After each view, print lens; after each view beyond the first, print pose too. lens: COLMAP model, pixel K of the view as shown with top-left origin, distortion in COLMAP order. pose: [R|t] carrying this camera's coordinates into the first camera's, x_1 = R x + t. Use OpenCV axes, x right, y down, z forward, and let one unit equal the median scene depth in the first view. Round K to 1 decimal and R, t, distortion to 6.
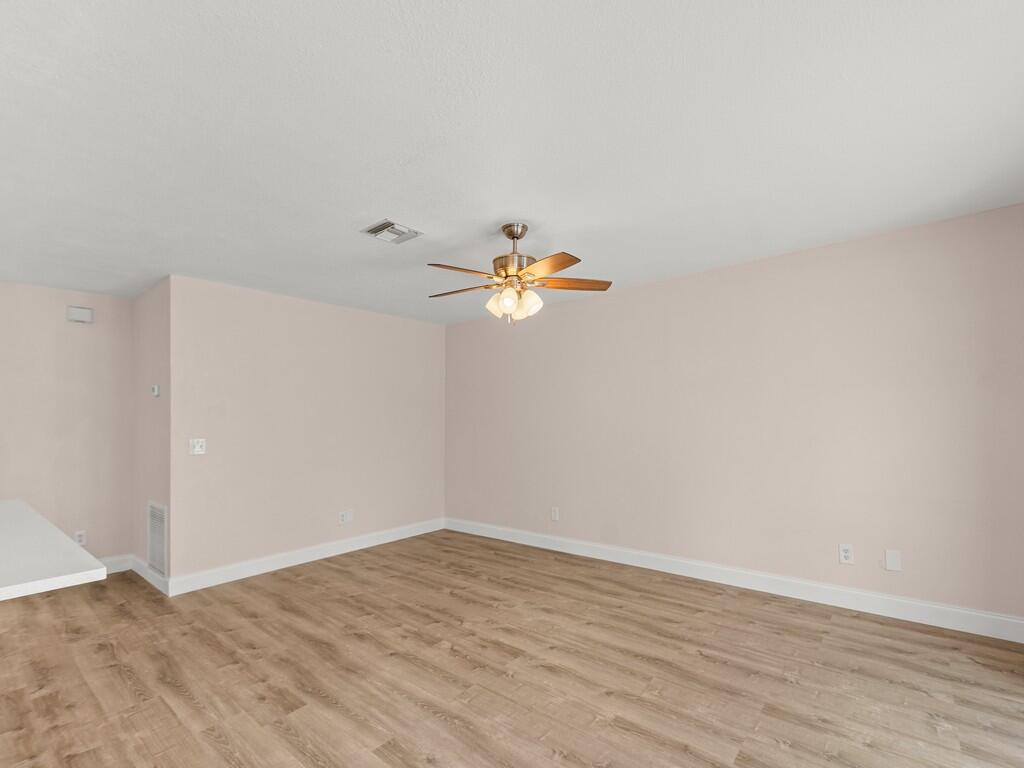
lens RADIAL K [[470.7, 0, 505.3], [0, 470.7, 421.6], [0, 0, 1]] dist [0.000914, -0.000755]
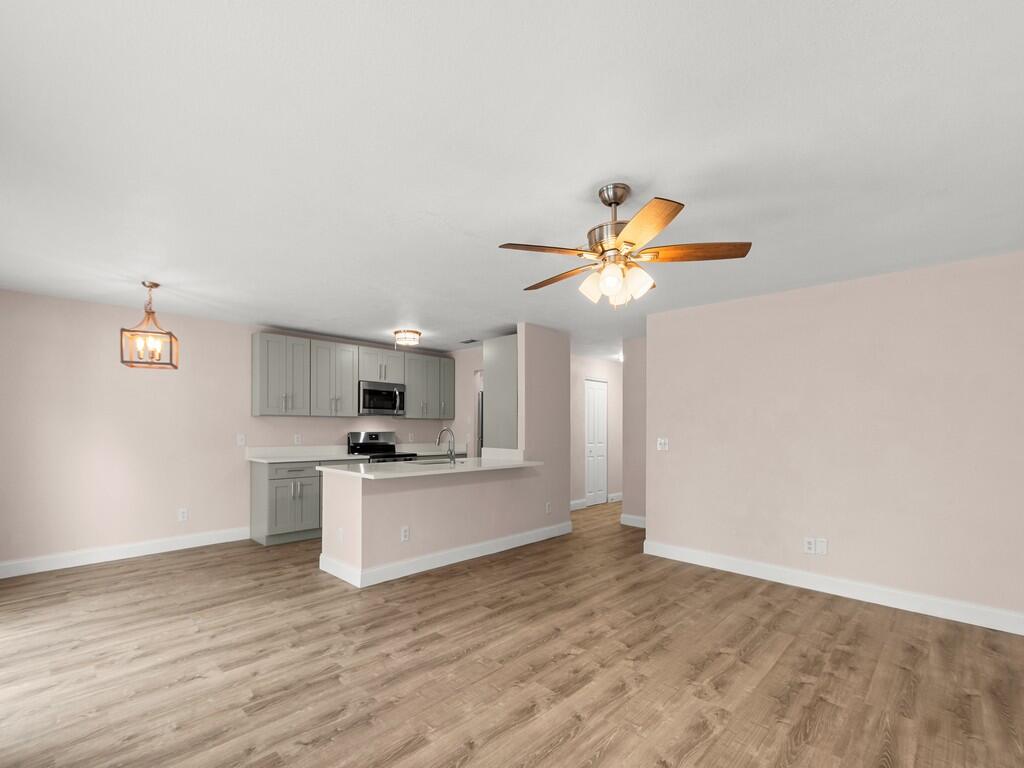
lens RADIAL K [[470.7, 0, 505.3], [0, 470.7, 421.6], [0, 0, 1]] dist [0.000914, -0.000755]
pose [[-0.071524, 0.009500, -0.997394, 0.826893], [-0.010575, 0.999891, 0.010282, -0.022264], [0.997383, 0.011283, -0.071416, 0.859846]]
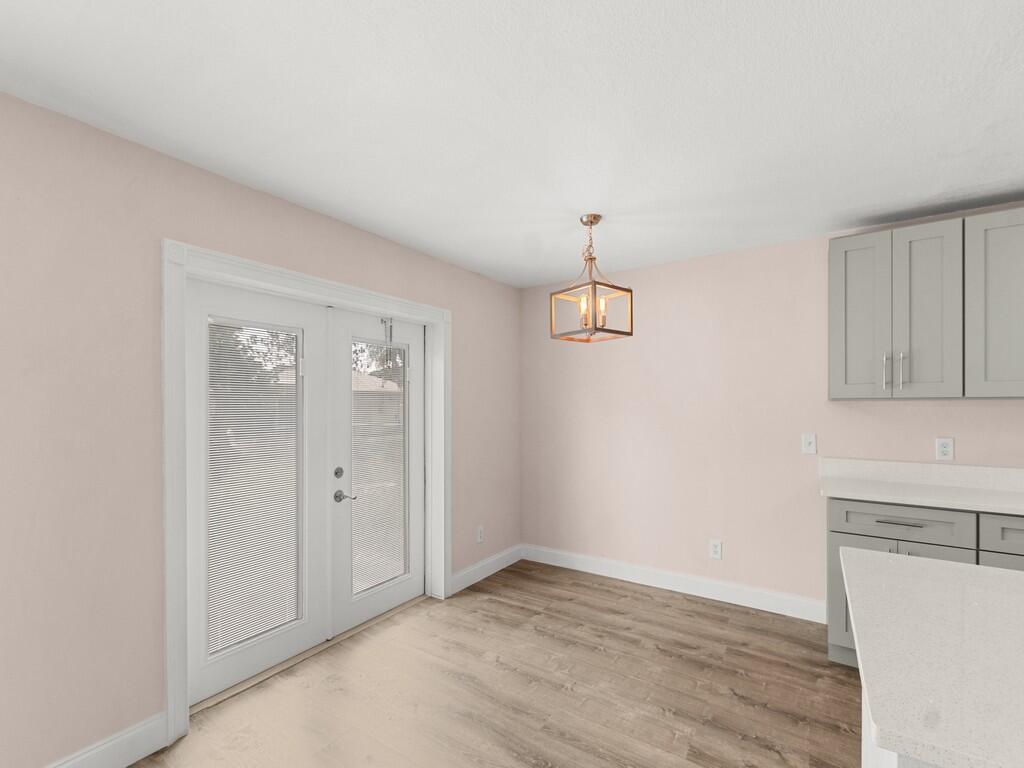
lens RADIAL K [[459.6, 0, 501.4], [0, 459.6, 403.5], [0, 0, 1]] dist [0.001266, -0.000101]
pose [[-0.996096, 0.027353, -0.083931, -0.178609], [0.026279, 0.999558, 0.013877, -0.041292], [0.084274, 0.011617, -0.996375, 0.651468]]
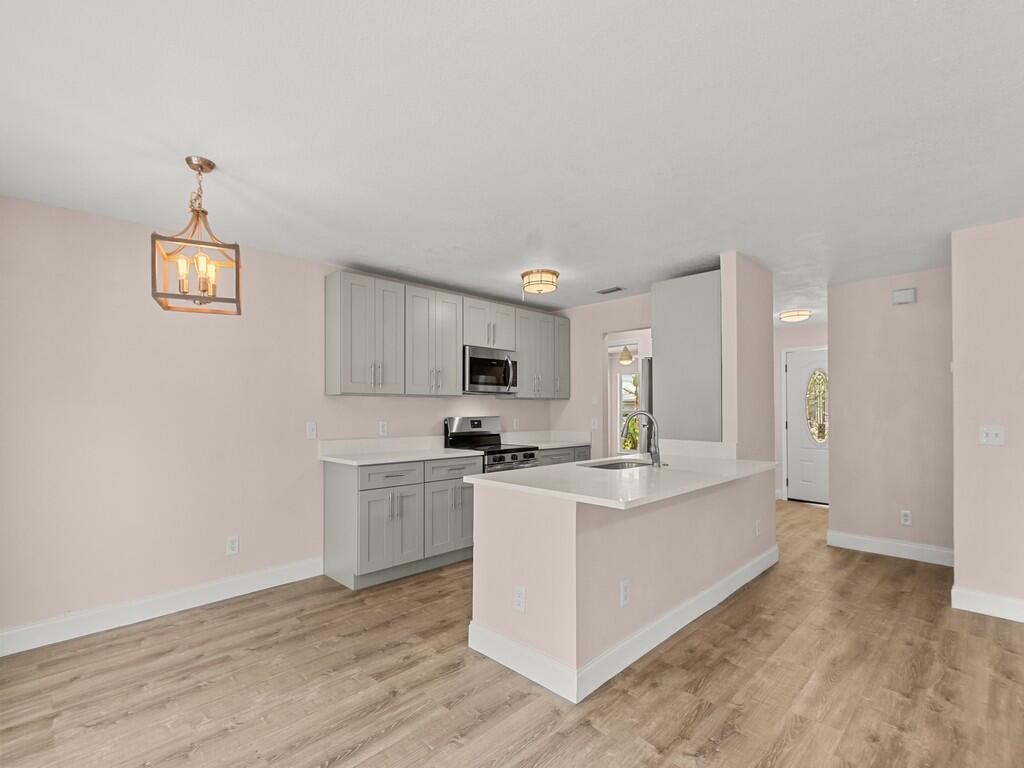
lens RADIAL K [[485.2, 0, 502.3], [0, 485.2, 401.1], [0, 0, 1]] dist [0.001345, -0.001293]
pose [[-0.094623, 0.005792, -0.995496, 0.303796], [-0.003506, 0.999975, 0.006151, -0.008539], [0.995507, 0.004072, -0.094600, 0.327543]]
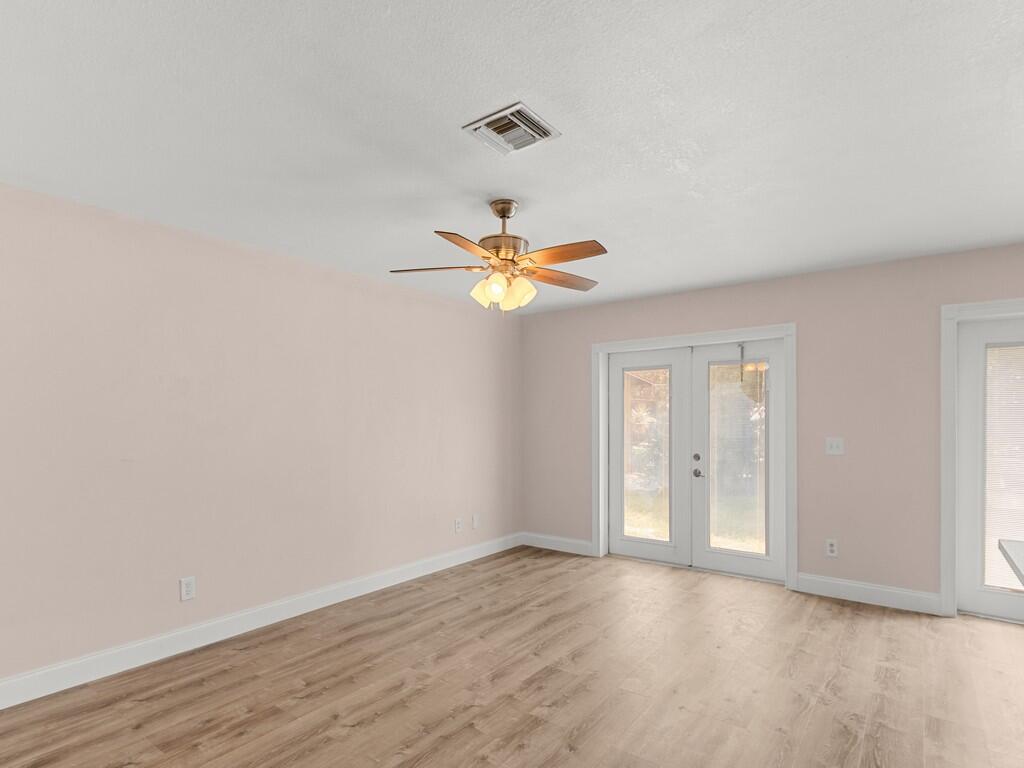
lens RADIAL K [[535.0, 0, 508.1], [0, 535.0, 428.6], [0, 0, 1]] dist [0.004400, 0.000279]
pose [[-0.045870, 0.003992, 0.998939, -0.965172], [0.009437, 0.999949, -0.003563, 0.001105], [-0.998903, 0.009264, -0.045905, 1.025914]]
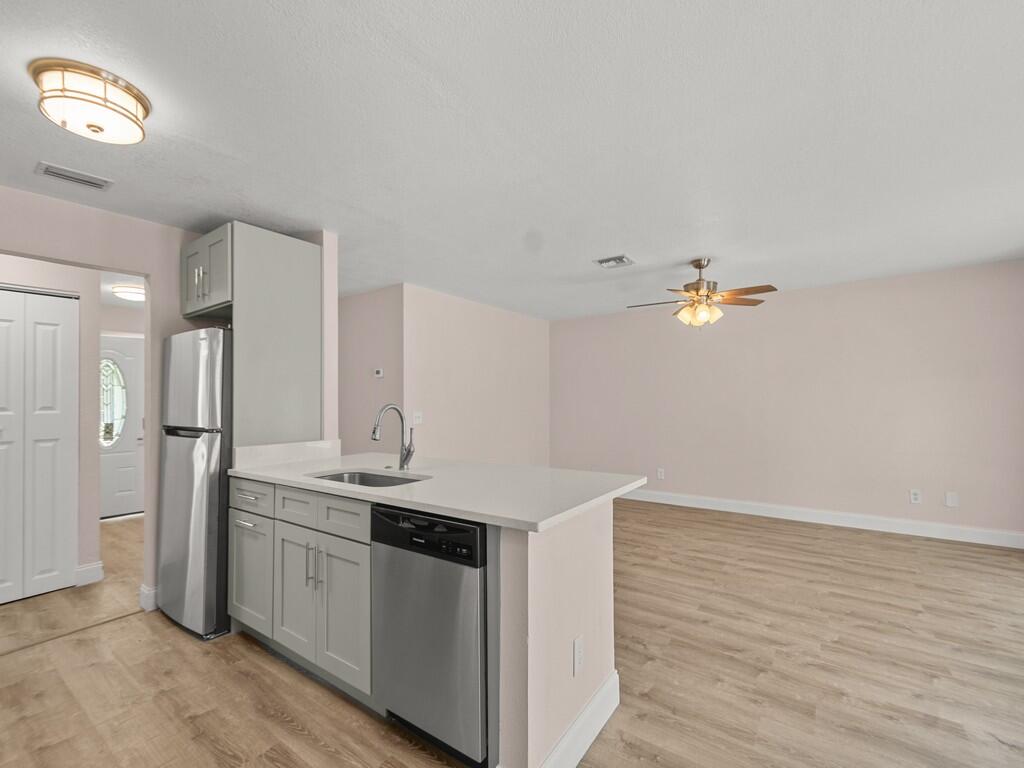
lens RADIAL K [[452.4, 0, 498.6], [0, 452.4, 390.3], [0, 0, 1]] dist [0.011013, -0.005459]
pose [[0.997828, 0.008848, 0.065275, -0.666755], [-0.007185, 0.999645, -0.025672, 0.011974], [-0.065479, 0.025147, 0.997537, -0.300636]]
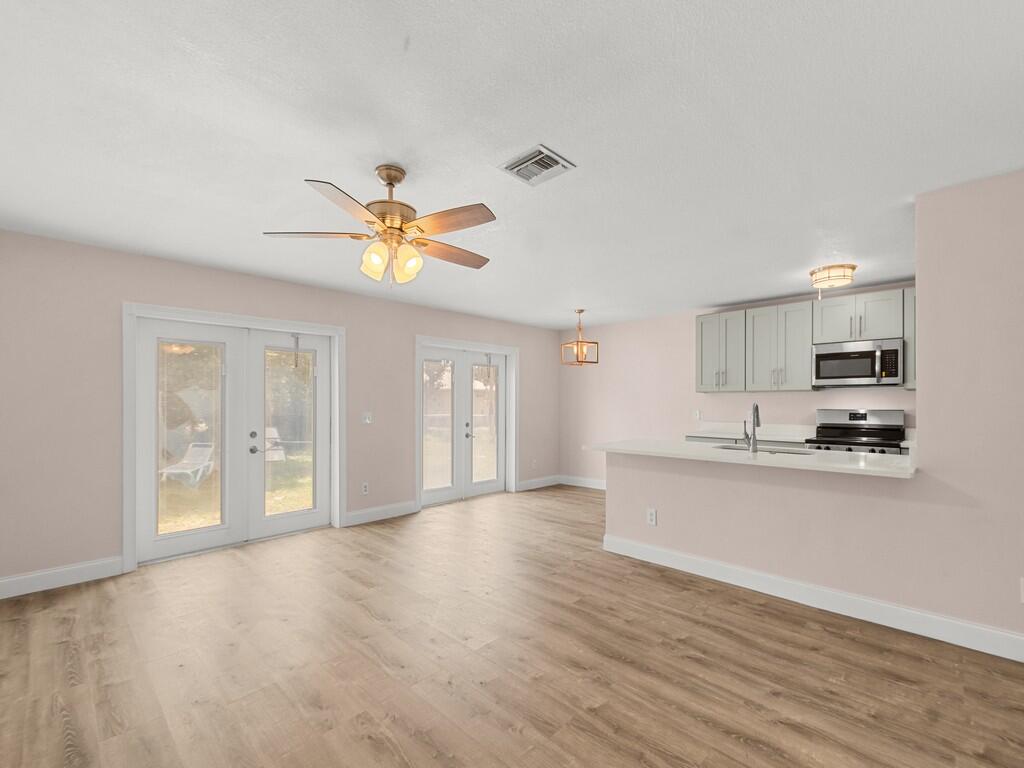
lens RADIAL K [[449.1, 0, 491.5], [0, 449.1, 408.6], [0, 0, 1]] dist [0.003573, -0.000367]
pose [[-0.994781, 0.020613, 0.099934, -0.245313], [0.022639, 0.999560, 0.019181, -0.006021], [-0.099494, 0.021343, -0.994809, 1.752773]]
